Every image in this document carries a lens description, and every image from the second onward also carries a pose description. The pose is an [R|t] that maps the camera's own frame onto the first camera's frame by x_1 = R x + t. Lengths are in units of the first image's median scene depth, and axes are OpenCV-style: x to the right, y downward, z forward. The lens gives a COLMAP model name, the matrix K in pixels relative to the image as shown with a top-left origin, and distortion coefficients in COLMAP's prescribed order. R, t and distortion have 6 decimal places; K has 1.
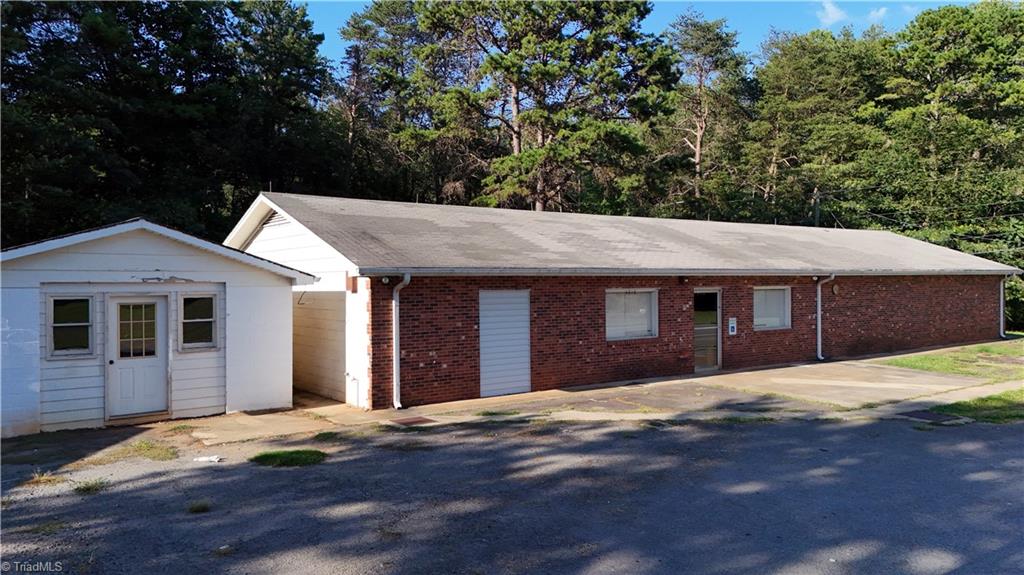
lens RADIAL K [[750.0, 0, 512.0], [0, 750.0, 287.5], [0, 0, 1]] dist [0.092018, -0.103162]
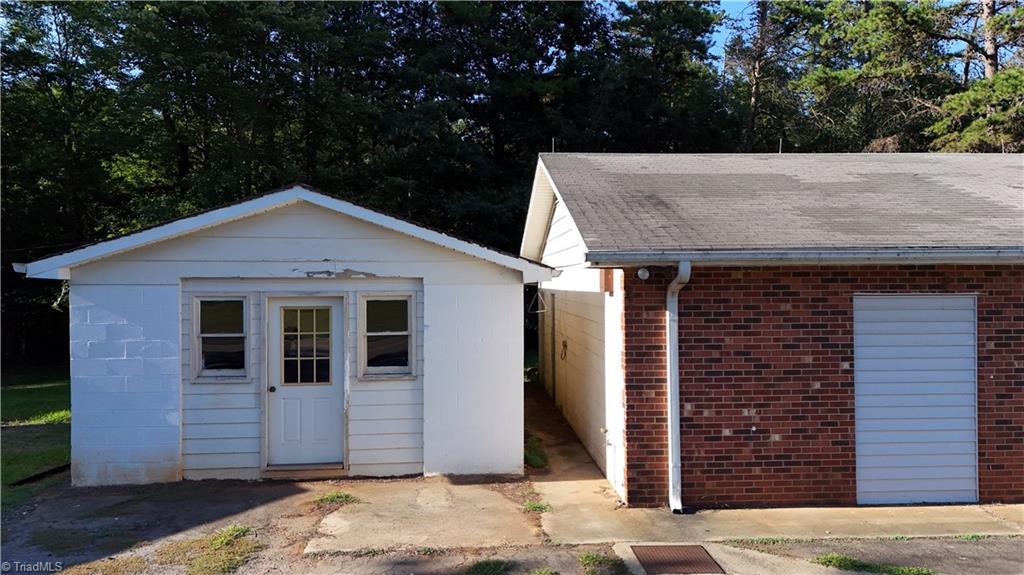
lens RADIAL K [[750.0, 0, 512.0], [0, 750.0, 287.5], [0, 0, 1]] dist [0.092018, -0.103162]
pose [[0.841555, 0.007306, -0.540122, 0.042608], [-0.004829, 0.999970, 0.006002, -0.002554], [0.540150, -0.002443, 0.841565, 0.476136]]
